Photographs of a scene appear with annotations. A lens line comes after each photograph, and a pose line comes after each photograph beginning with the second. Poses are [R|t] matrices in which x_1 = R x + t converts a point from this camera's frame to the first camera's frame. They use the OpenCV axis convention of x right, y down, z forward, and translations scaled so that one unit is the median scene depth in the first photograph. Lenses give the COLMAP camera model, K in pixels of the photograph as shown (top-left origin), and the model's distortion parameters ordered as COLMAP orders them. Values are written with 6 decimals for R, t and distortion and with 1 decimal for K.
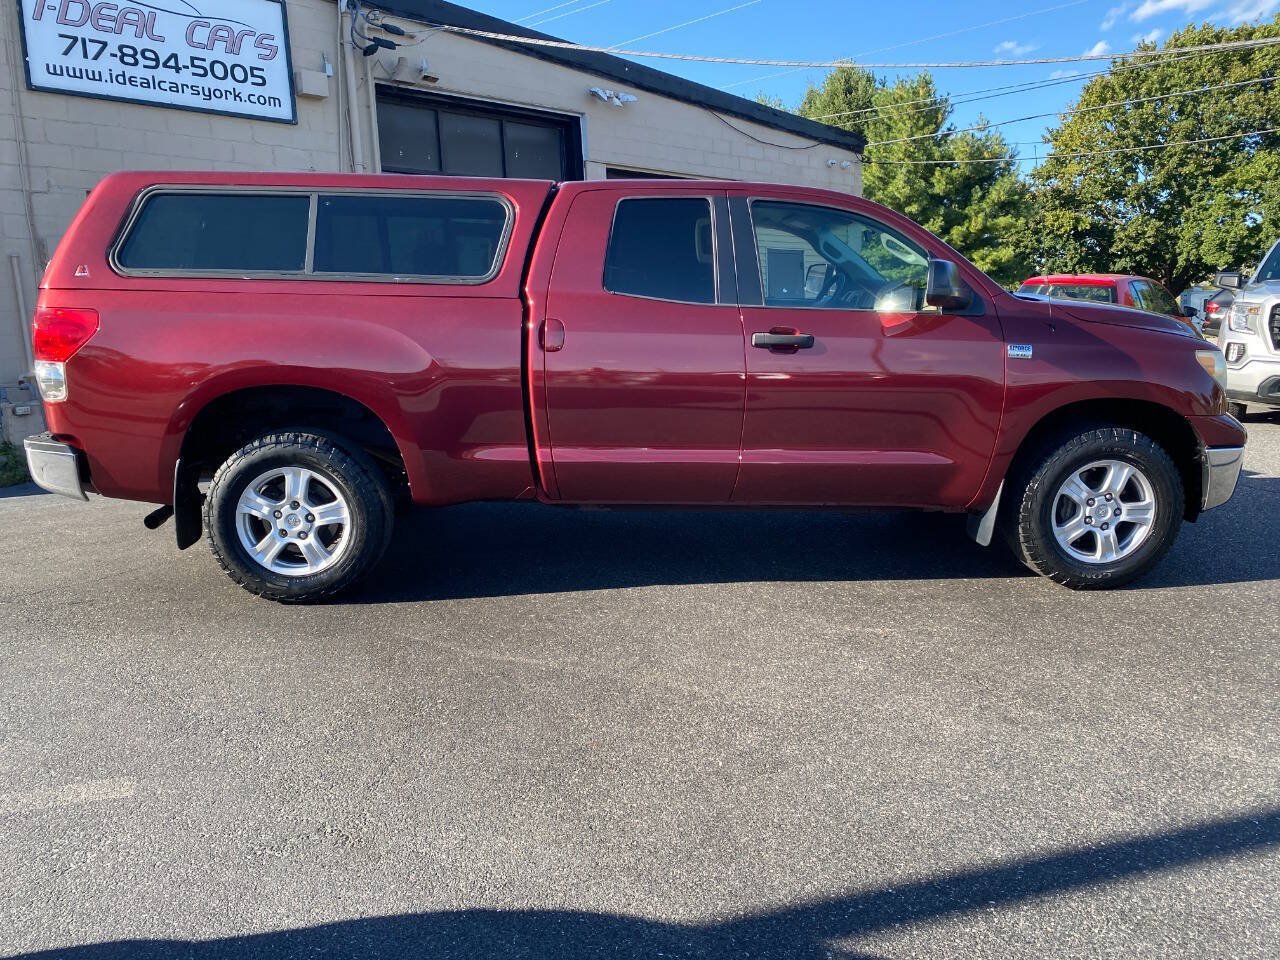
lens RADIAL K [[985.4, 0, 632.8], [0, 985.4, 476.7], [0, 0, 1]] dist [0.012221, -0.013325]
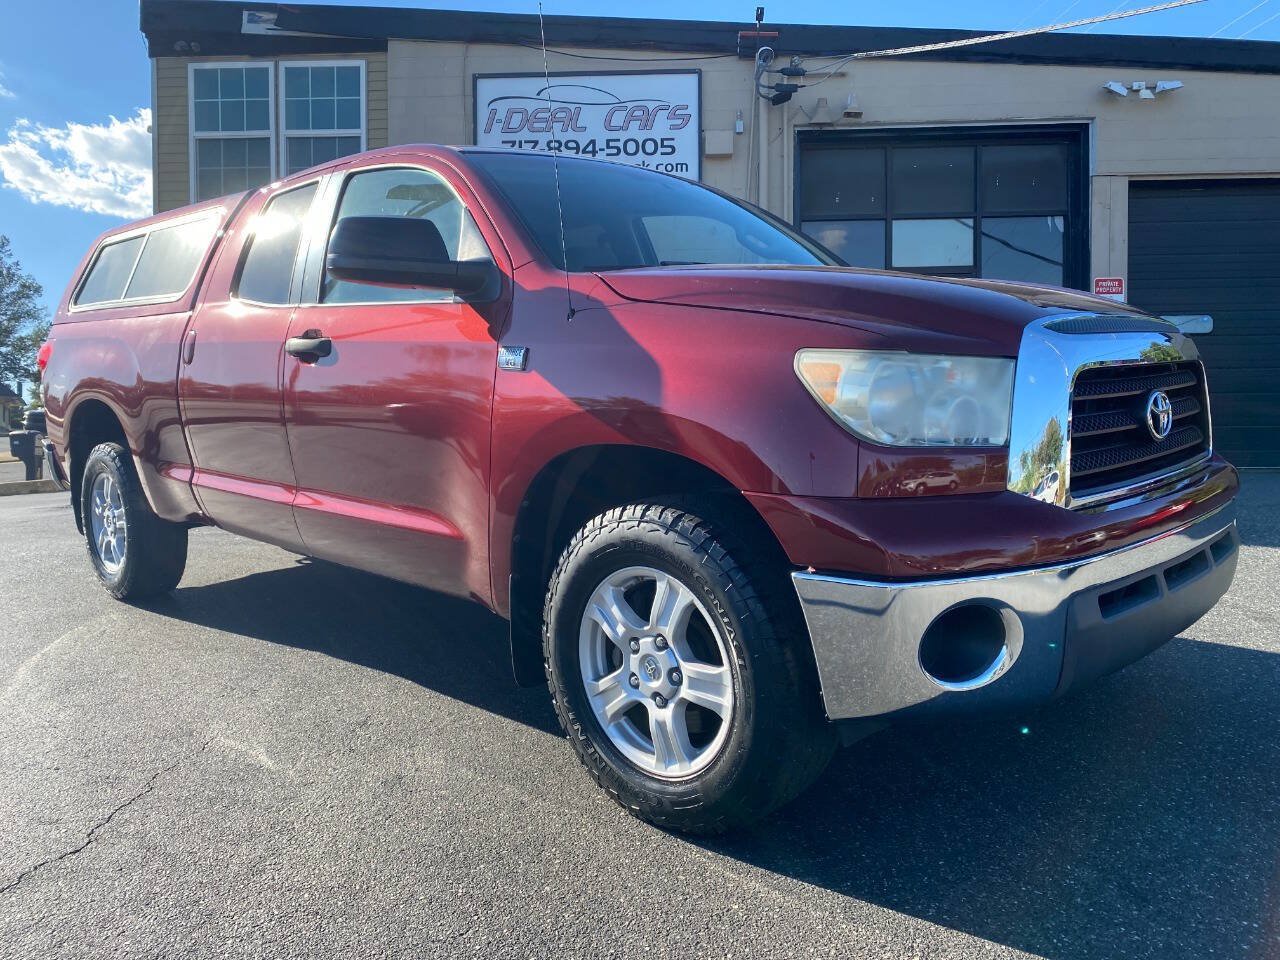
lens RADIAL K [[985.4, 0, 640.8], [0, 985.4, 479.5], [0, 0, 1]] dist [0.012221, -0.013325]
pose [[0.669716, 0.068894, -0.739415, 0.409935], [-0.124412, 0.992024, -0.020254, -0.027443], [0.732122, 0.105556, 0.672945, 0.310837]]
